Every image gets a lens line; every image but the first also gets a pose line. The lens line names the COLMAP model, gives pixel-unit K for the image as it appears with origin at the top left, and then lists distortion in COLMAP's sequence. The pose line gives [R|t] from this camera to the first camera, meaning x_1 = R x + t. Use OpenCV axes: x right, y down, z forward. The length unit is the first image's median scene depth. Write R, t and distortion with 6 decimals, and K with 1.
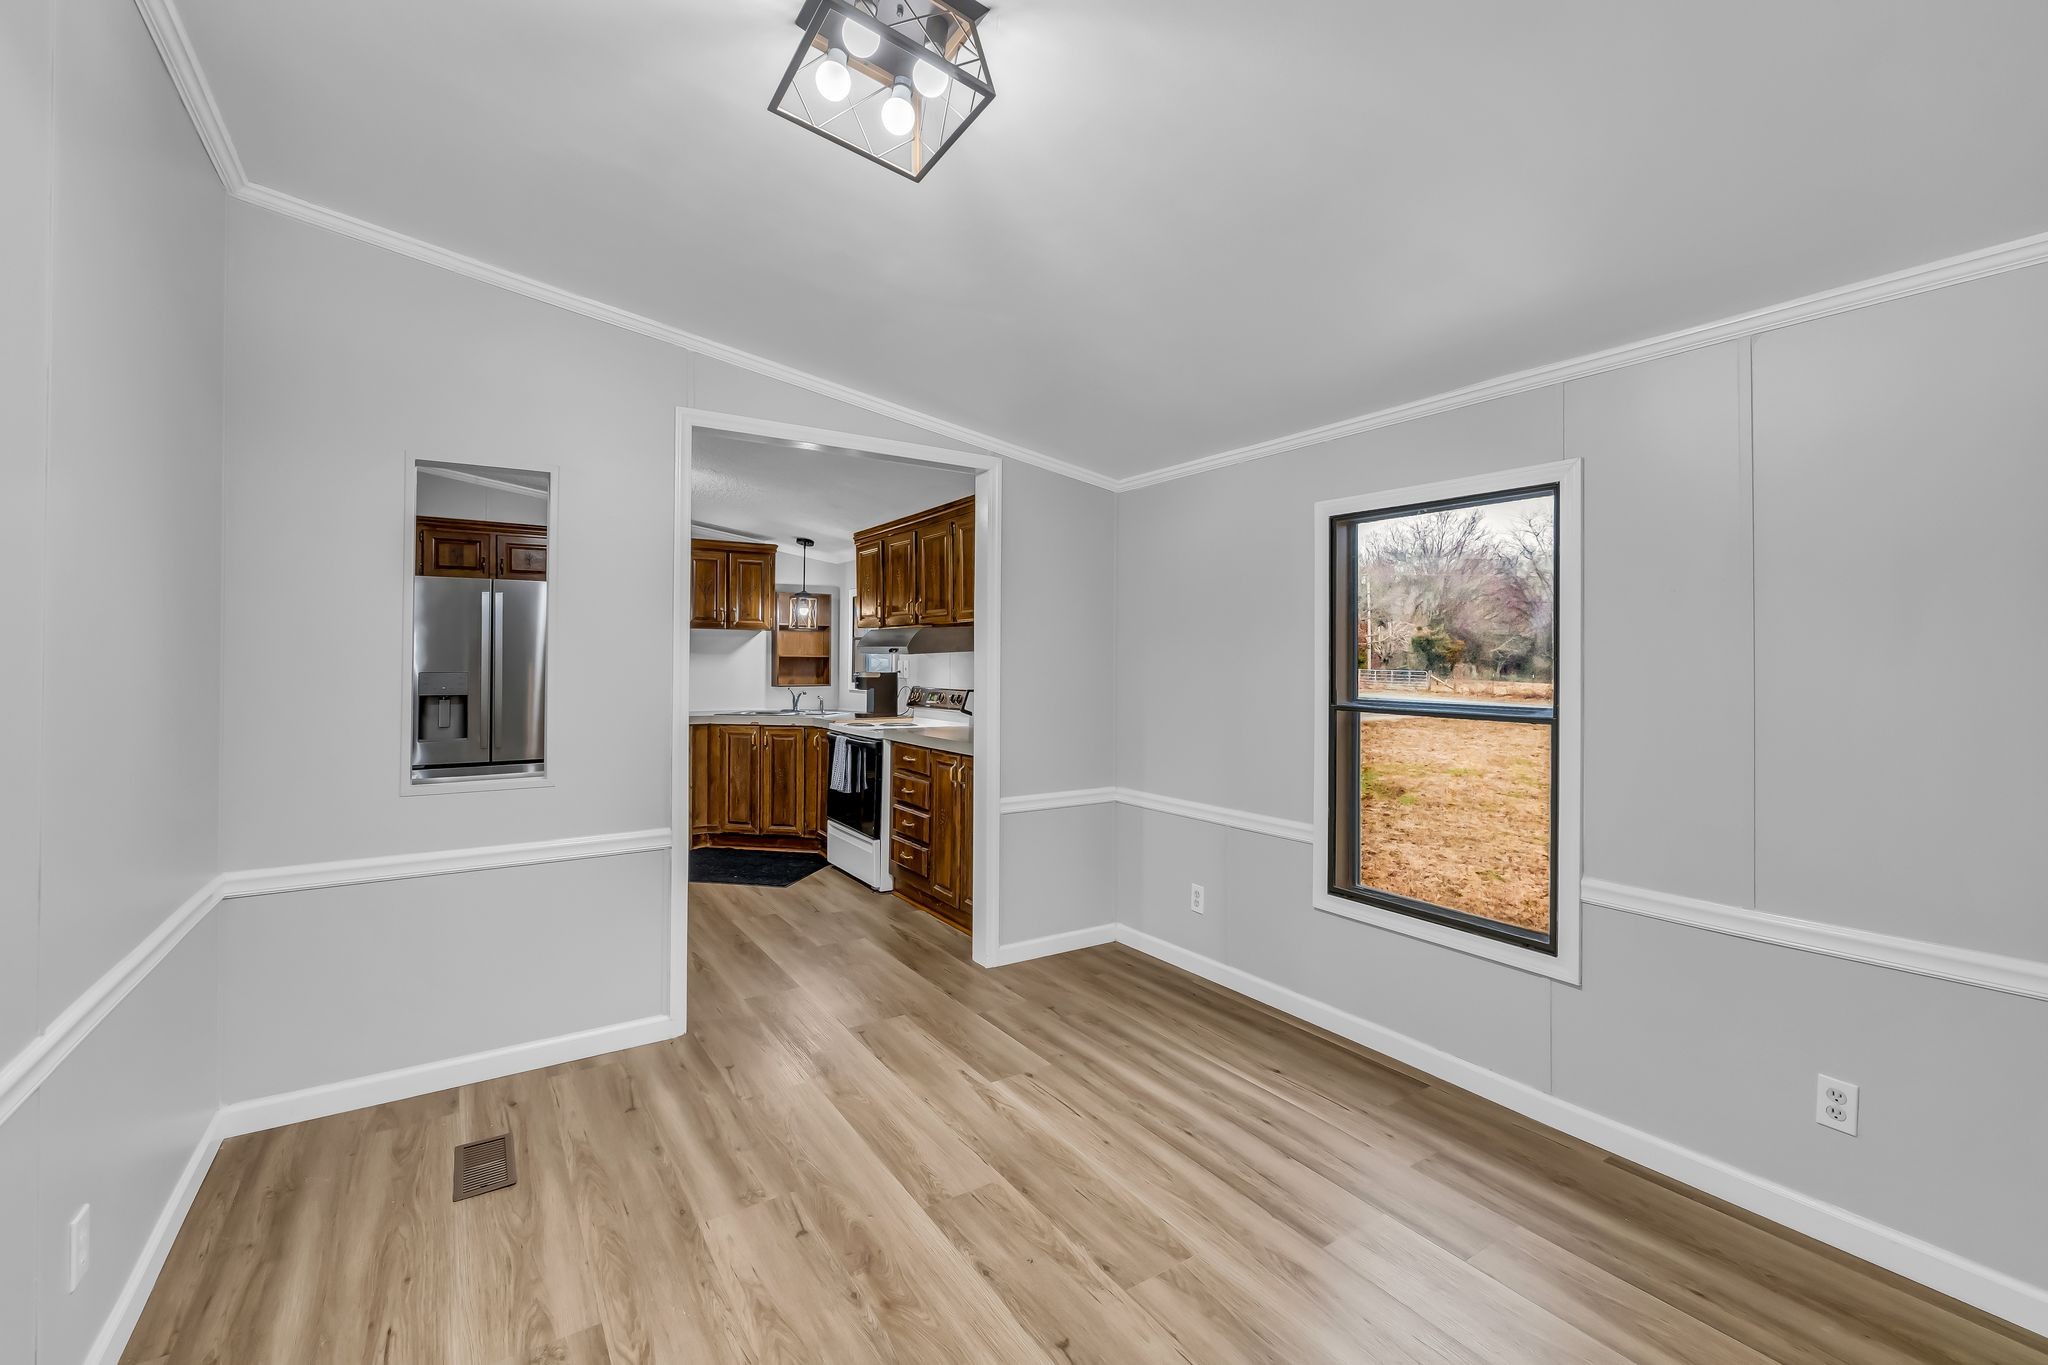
lens RADIAL K [[862.8, 0, 1023.9], [0, 862.8, 653.0], [0, 0, 1]] dist [-0.000078, -0.000019]
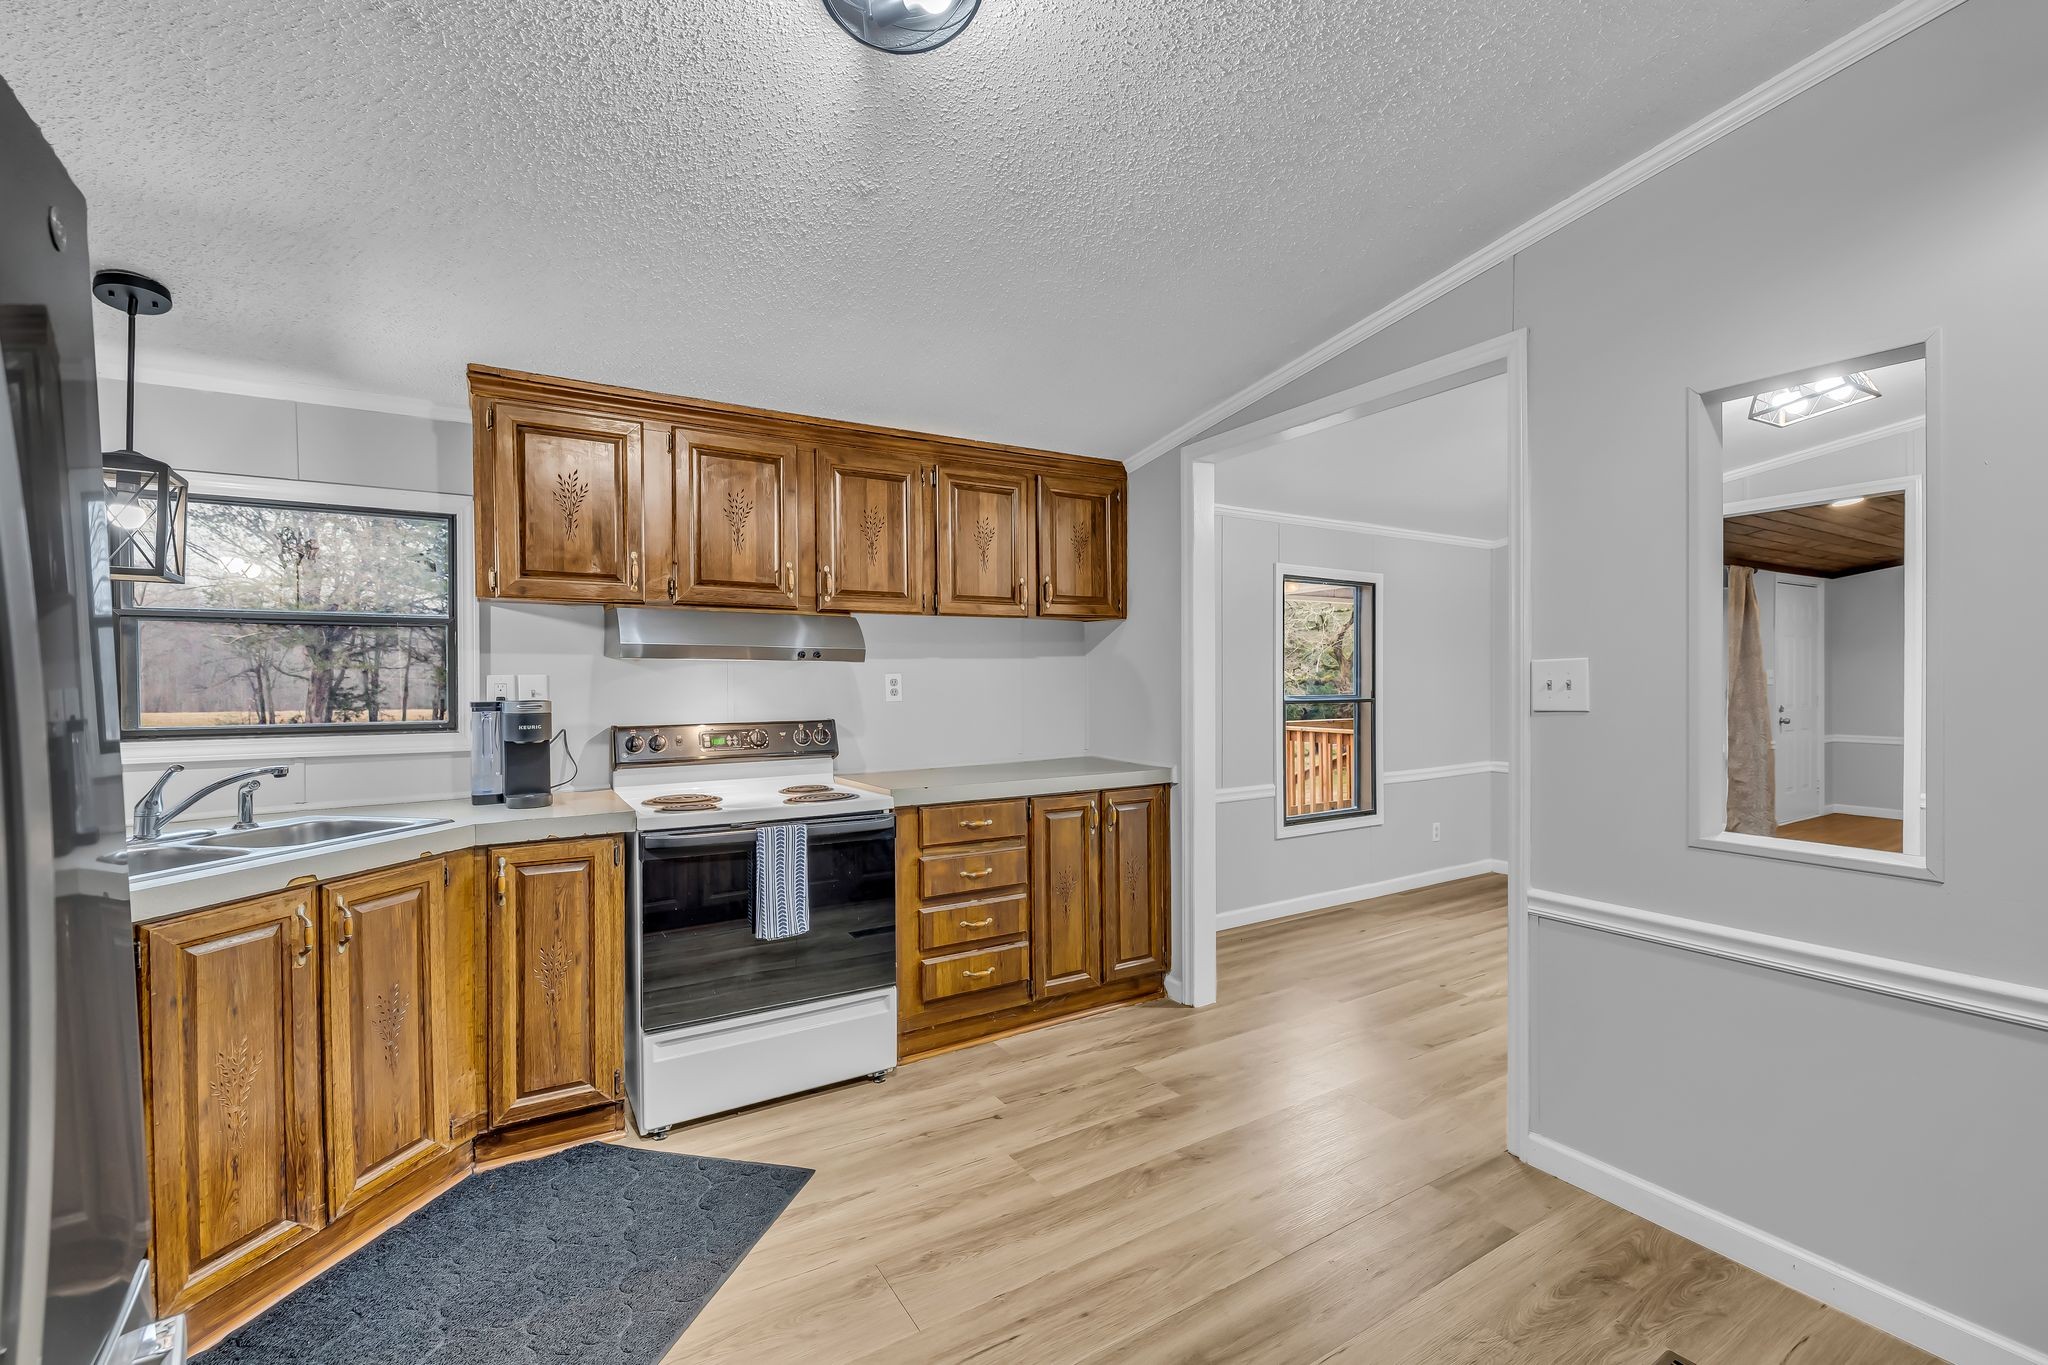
lens RADIAL K [[862.1, 0, 1019.2], [0, 862.1, 690.4], [0, 0, 1]] dist [0.000112, -0.000114]
pose [[0.035456, -0.015755, 0.999247, -0.713773], [-0.000341, 0.999875, 0.015777, 0.011066], [-0.999371, -0.000900, 0.035446, 0.865369]]
